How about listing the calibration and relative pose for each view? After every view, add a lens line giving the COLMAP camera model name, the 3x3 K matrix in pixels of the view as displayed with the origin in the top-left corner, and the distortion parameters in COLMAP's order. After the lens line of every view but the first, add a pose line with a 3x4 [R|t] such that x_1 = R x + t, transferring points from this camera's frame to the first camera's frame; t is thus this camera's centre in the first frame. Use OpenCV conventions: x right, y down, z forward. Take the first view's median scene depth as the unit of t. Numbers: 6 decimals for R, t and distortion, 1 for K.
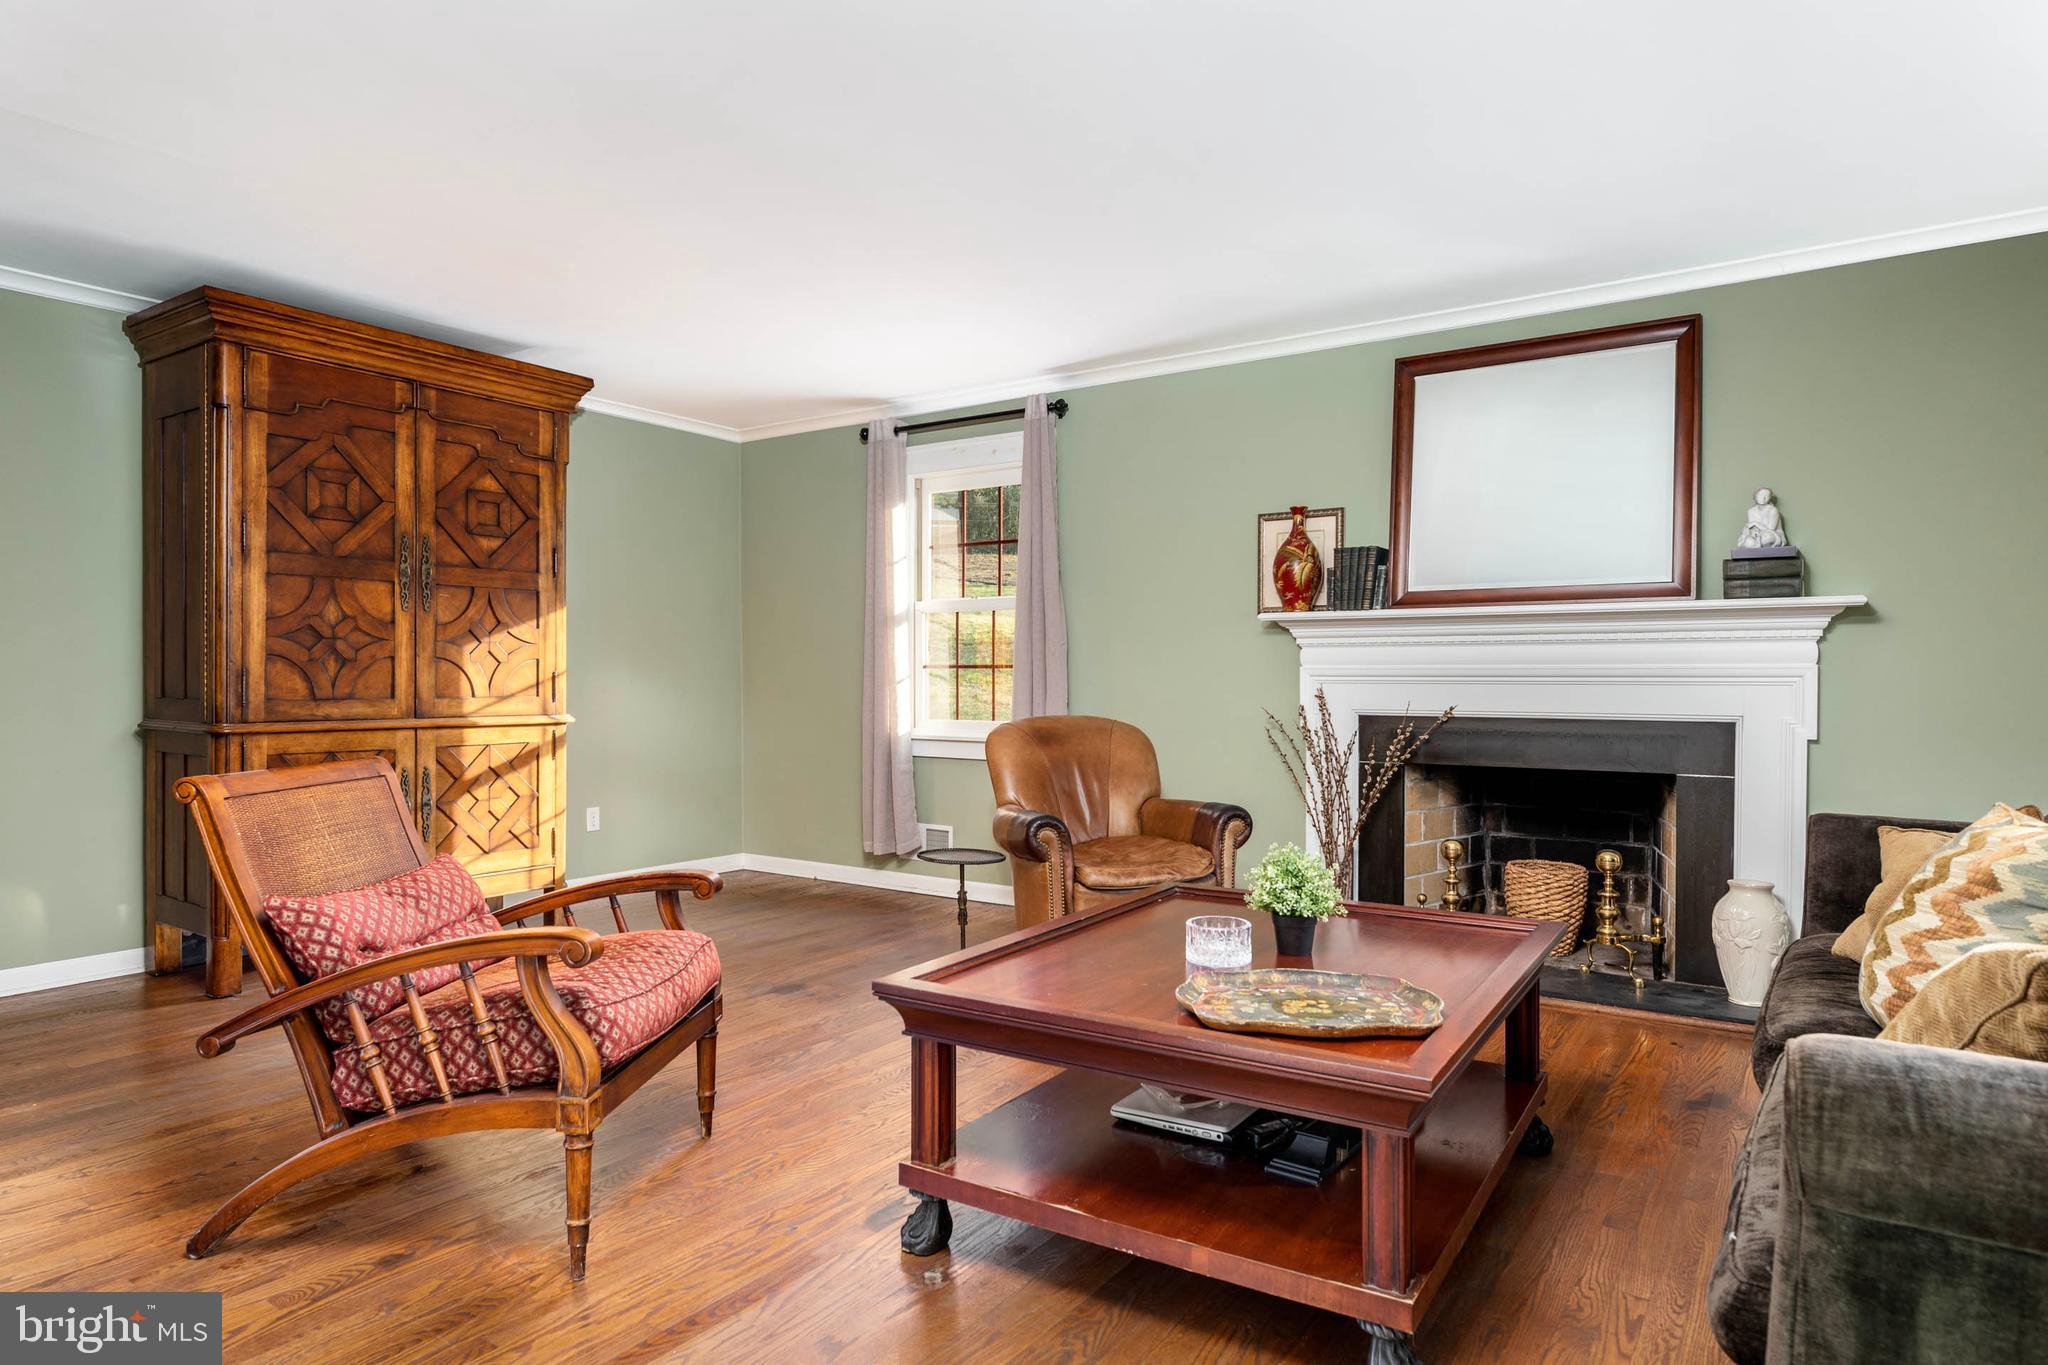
lens RADIAL K [[1194.7, 0, 1024.3], [0, 1194.7, 686.4], [0, 0, 1]] dist [-0.003881, -0.001017]
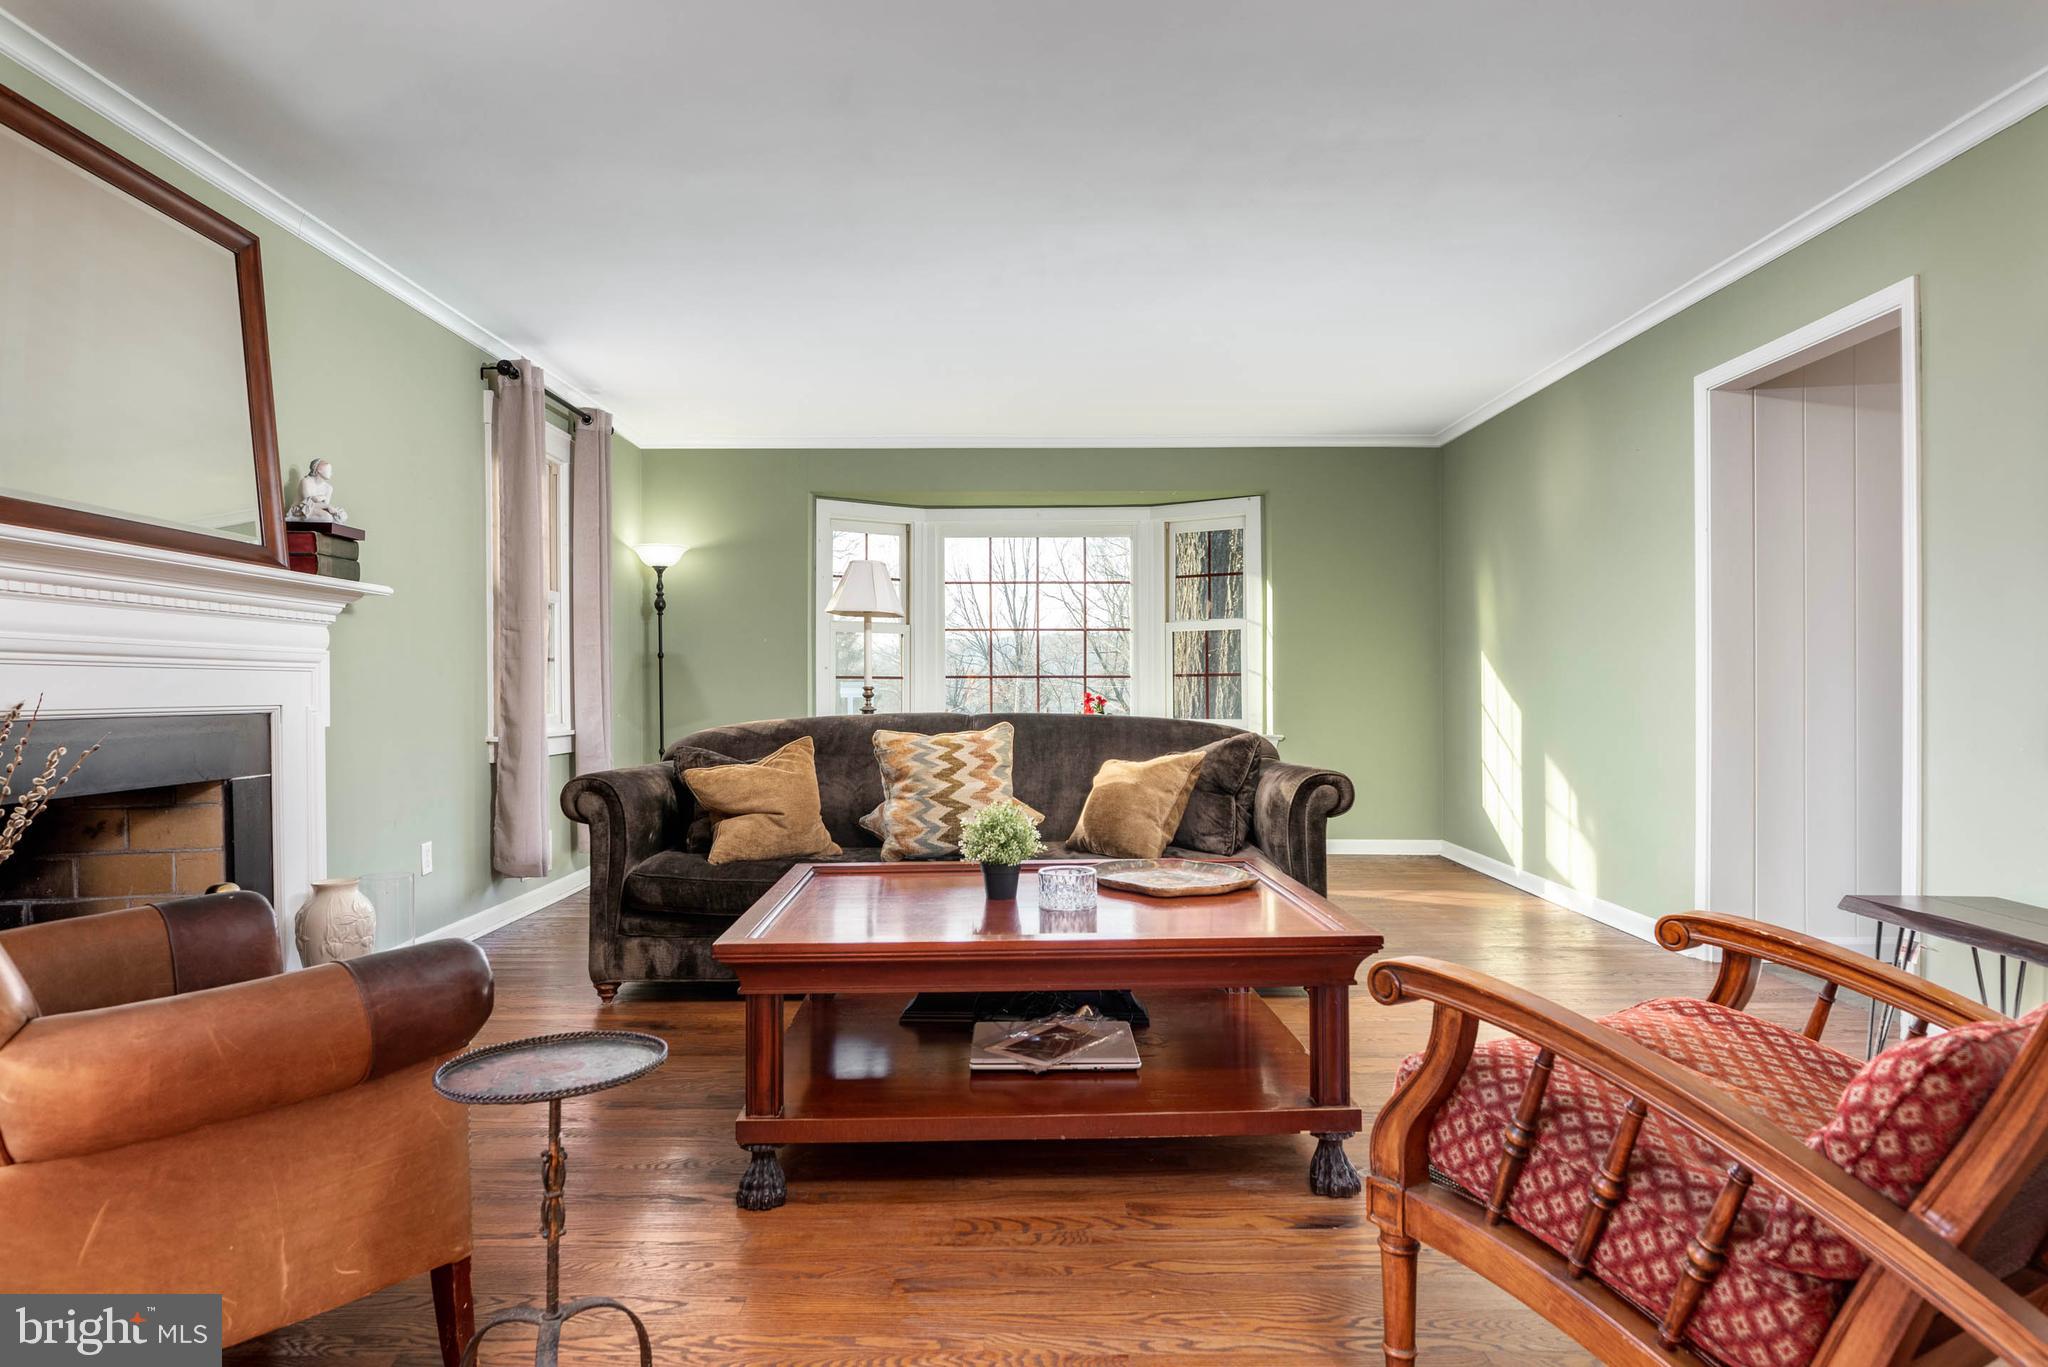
lens RADIAL K [[1194.7, 0, 1024.2], [0, 1194.7, 680.7], [0, 0, 1]] dist [-0.003881, -0.001017]
pose [[-0.551041, 0.000057, 0.834478, -0.456714], [0.005751, 0.999977, 0.003729, 0.006684], [-0.834458, 0.006854, -0.551028, 1.009911]]
